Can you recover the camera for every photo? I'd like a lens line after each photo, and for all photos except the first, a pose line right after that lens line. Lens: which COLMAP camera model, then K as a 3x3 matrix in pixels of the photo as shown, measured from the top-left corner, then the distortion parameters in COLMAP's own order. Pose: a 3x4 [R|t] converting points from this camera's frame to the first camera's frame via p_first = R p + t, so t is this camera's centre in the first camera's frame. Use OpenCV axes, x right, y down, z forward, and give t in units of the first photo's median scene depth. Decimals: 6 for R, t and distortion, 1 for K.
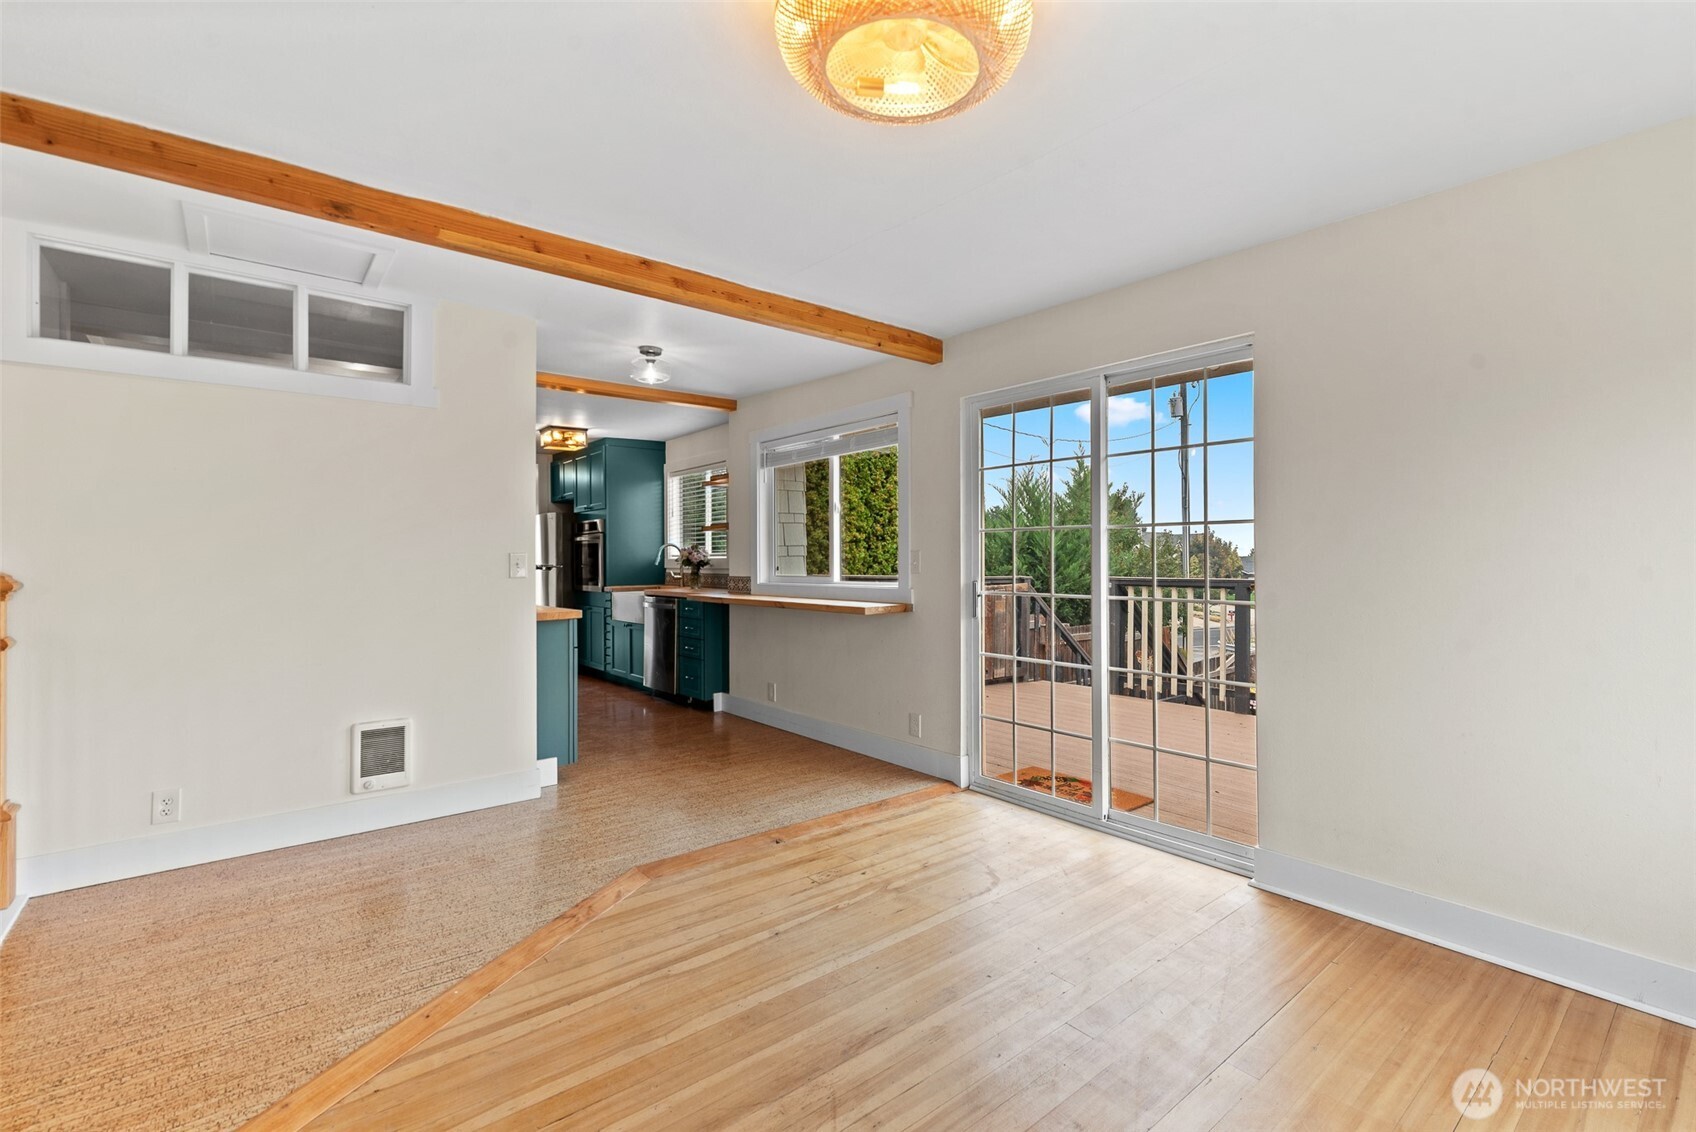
lens RADIAL K [[749.0, 0, 854.9], [0, 749.0, 557.9], [0, 0, 1]] dist [0.001826, -0.000458]
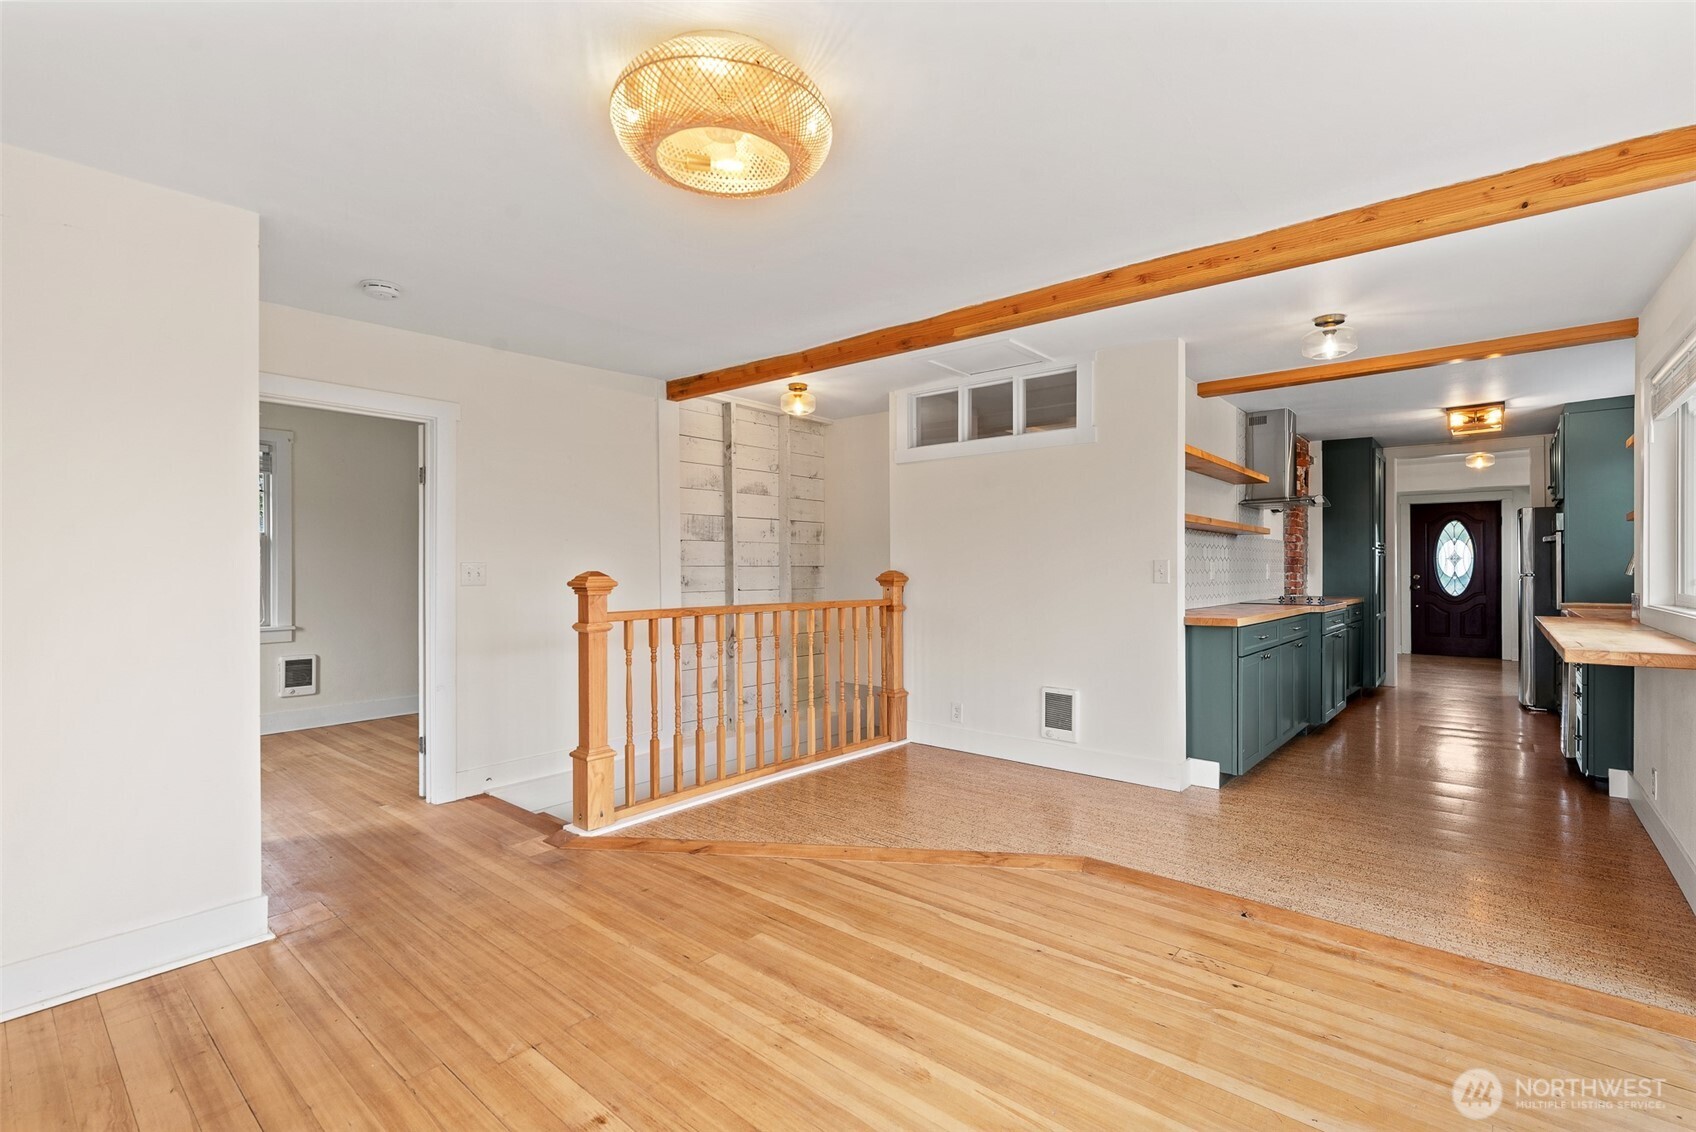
lens RADIAL K [[749.0, 0, 917.1], [0, 749.0, 571.6], [0, 0, 1]] dist [0.001826, -0.000458]
pose [[0.219099, 0.010375, -0.975648, 0.631088], [0.000490, 0.999942, 0.010744, -0.001585], [0.975703, -0.002832, 0.219081, 0.495817]]
